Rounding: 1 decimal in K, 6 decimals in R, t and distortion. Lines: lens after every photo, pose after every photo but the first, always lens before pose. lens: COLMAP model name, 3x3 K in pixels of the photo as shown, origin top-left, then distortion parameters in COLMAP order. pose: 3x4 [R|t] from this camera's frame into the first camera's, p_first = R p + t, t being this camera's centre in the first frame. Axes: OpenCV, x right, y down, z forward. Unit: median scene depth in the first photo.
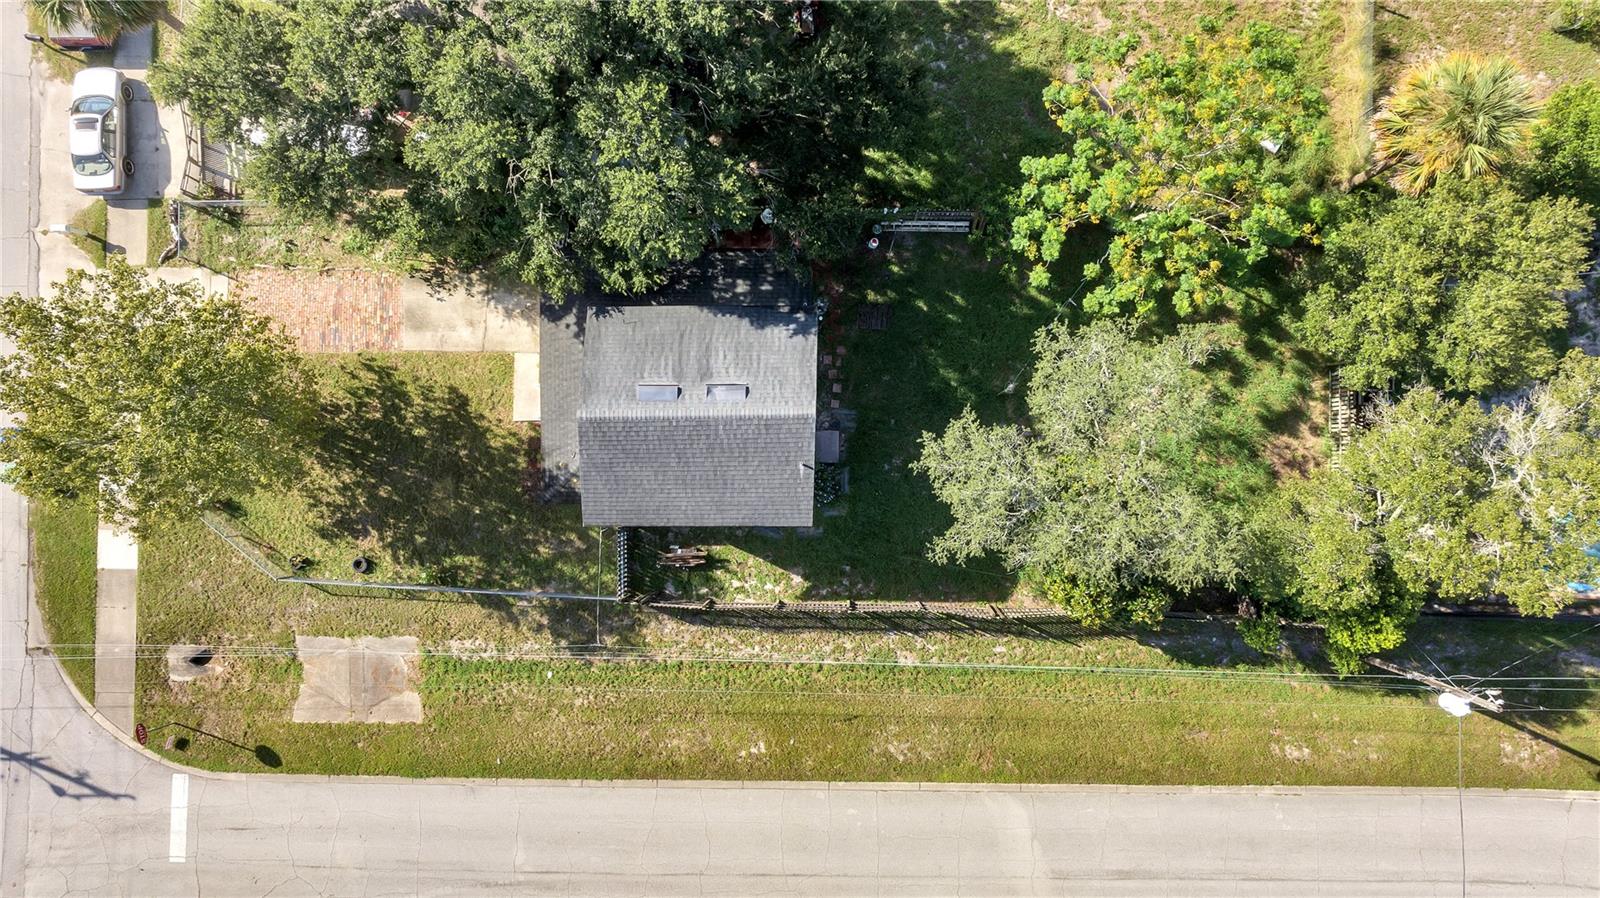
lens RADIAL K [[1114.2, 0, 808.2], [0, 1114.2, 445.3], [0, 0, 1]] dist [-0.013358, -0.000547]
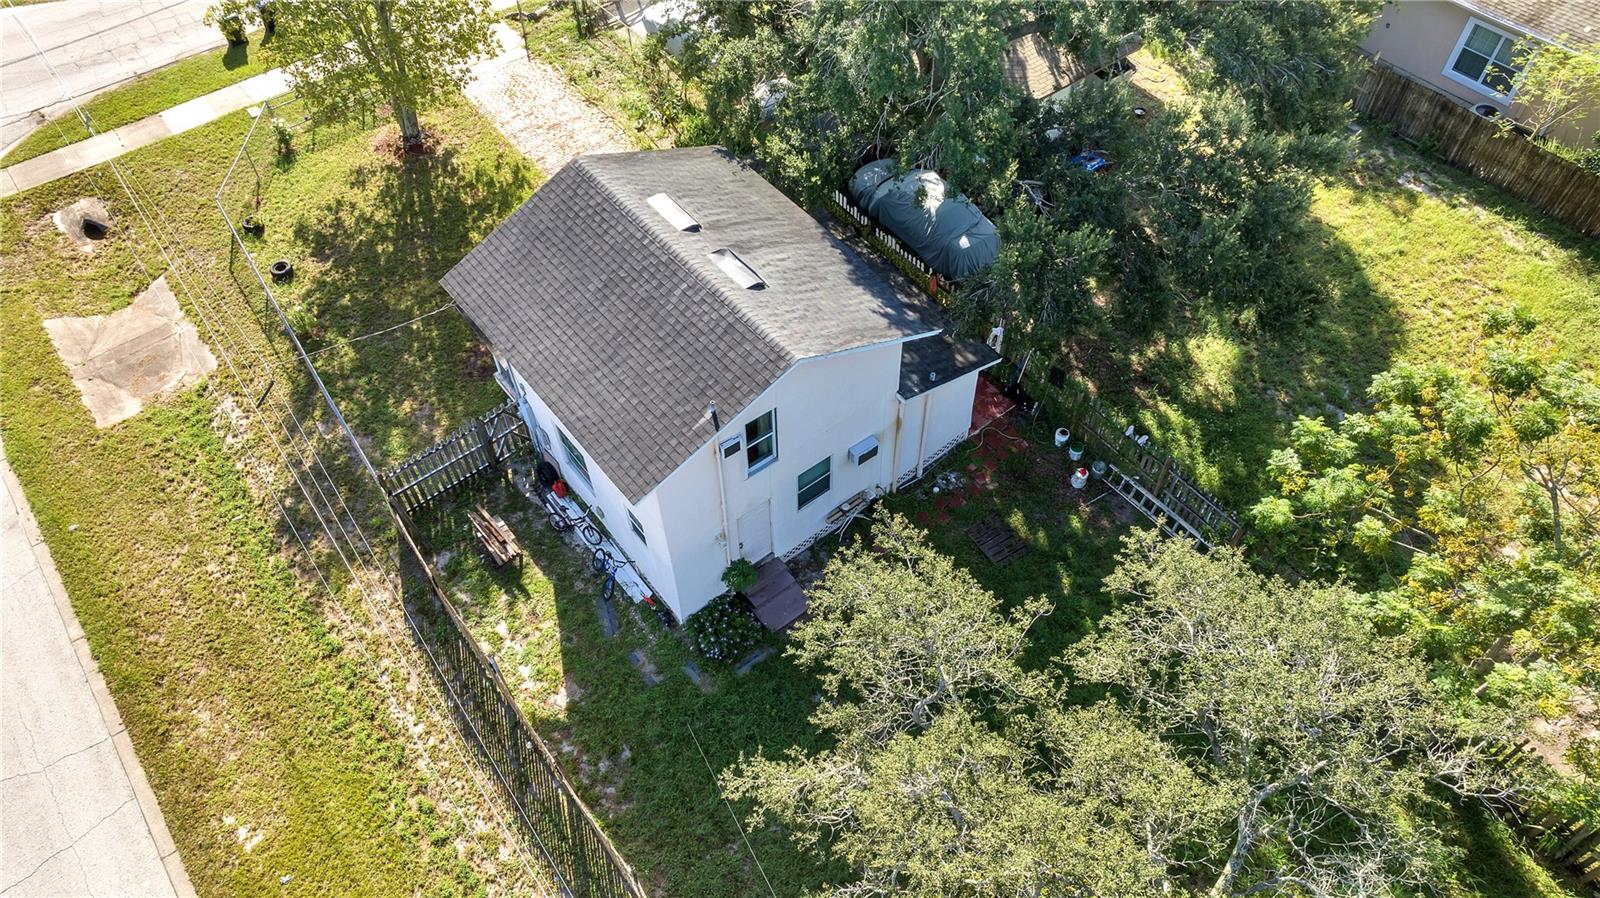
lens RADIAL K [[1121.8, 0, 805.4], [0, 1121.8, 455.1], [0, 0, 1]] dist [-0.037330, 0.044550]
pose [[0.618350, 0.626622, -0.474330, 0.256818], [-0.785744, 0.505061, -0.357099, 0.162737], [0.015799, 0.593514, 0.804669, 0.473979]]
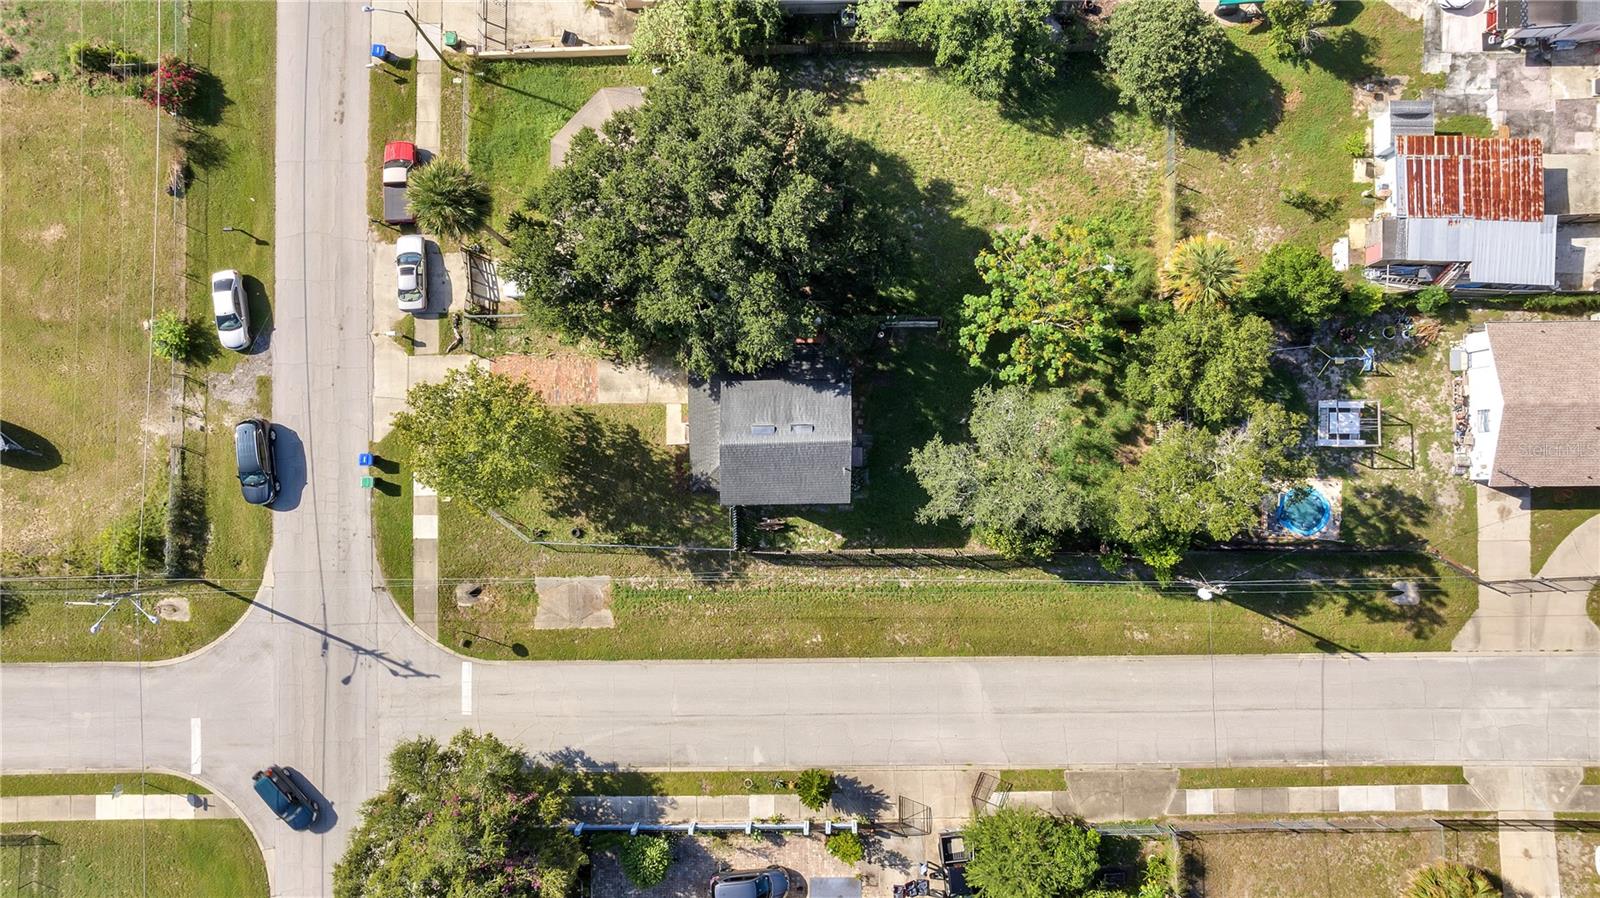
lens RADIAL K [[1114.2, 0, 808.2], [0, 1114.2, 445.3], [0, 0, 1]] dist [-0.013358, -0.000547]
pose [[0.999845, -0.017603, -0.000212, -0.052865], [0.017603, 0.999845, 0.000737, -0.018641], [0.000199, -0.000741, 1.000000, -0.668922]]
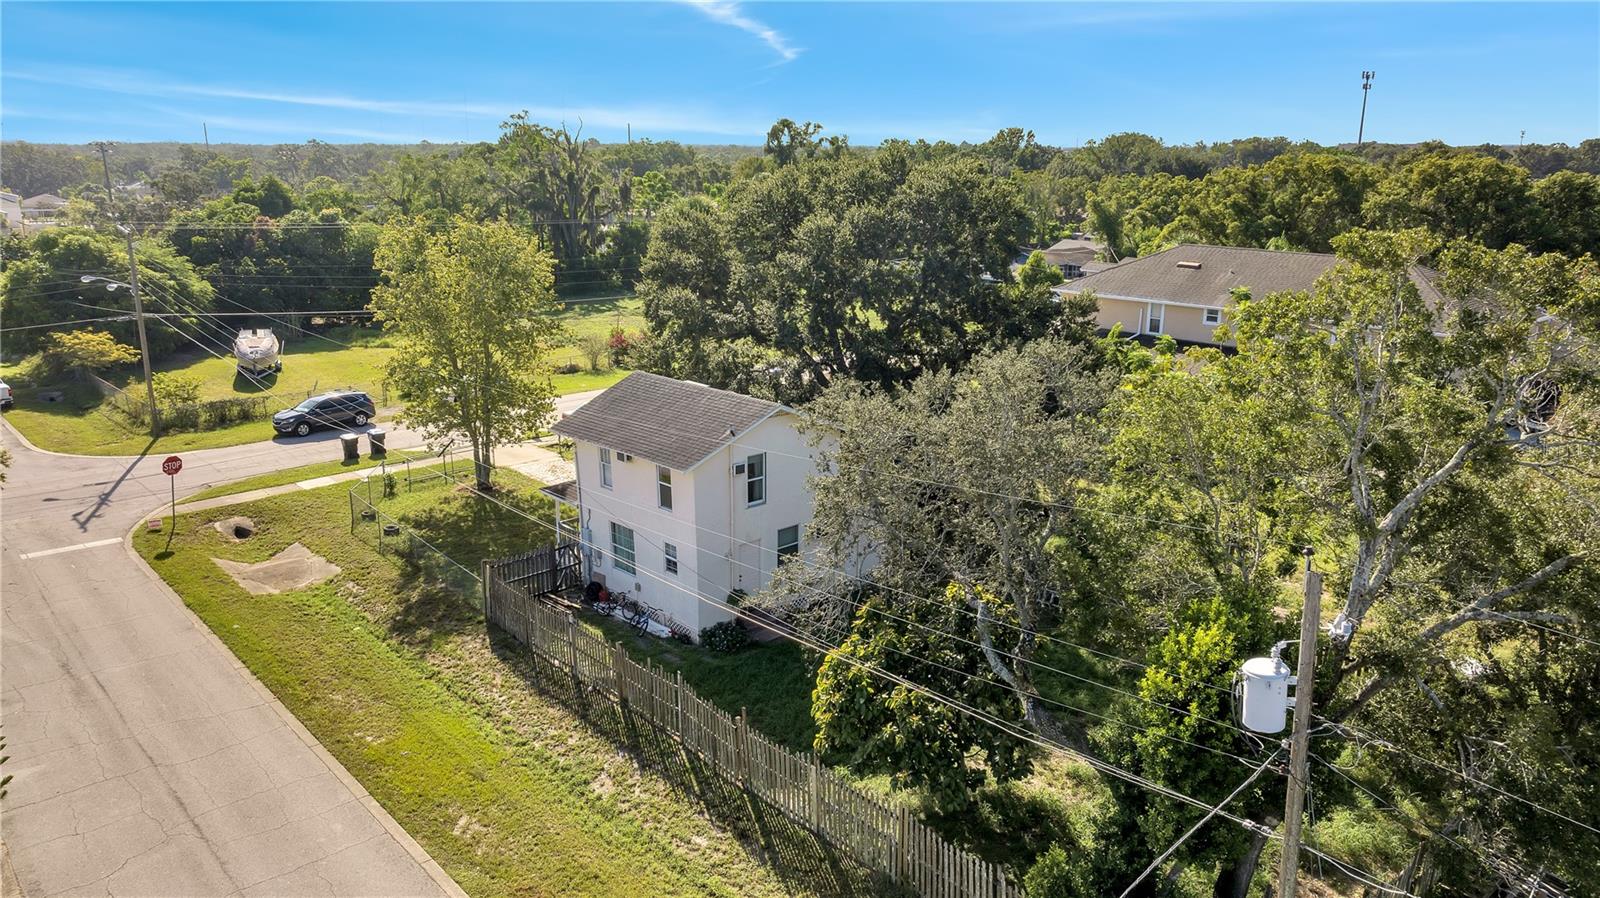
lens RADIAL K [[1114.2, 0, 808.2], [0, 1114.2, 445.3], [0, 0, 1]] dist [-0.013358, -0.000547]
pose [[0.682264, 0.203381, -0.702248, 0.593577], [-0.731105, 0.188588, -0.655683, 0.497771], [-0.000918, 0.960766, 0.277359, 0.634109]]
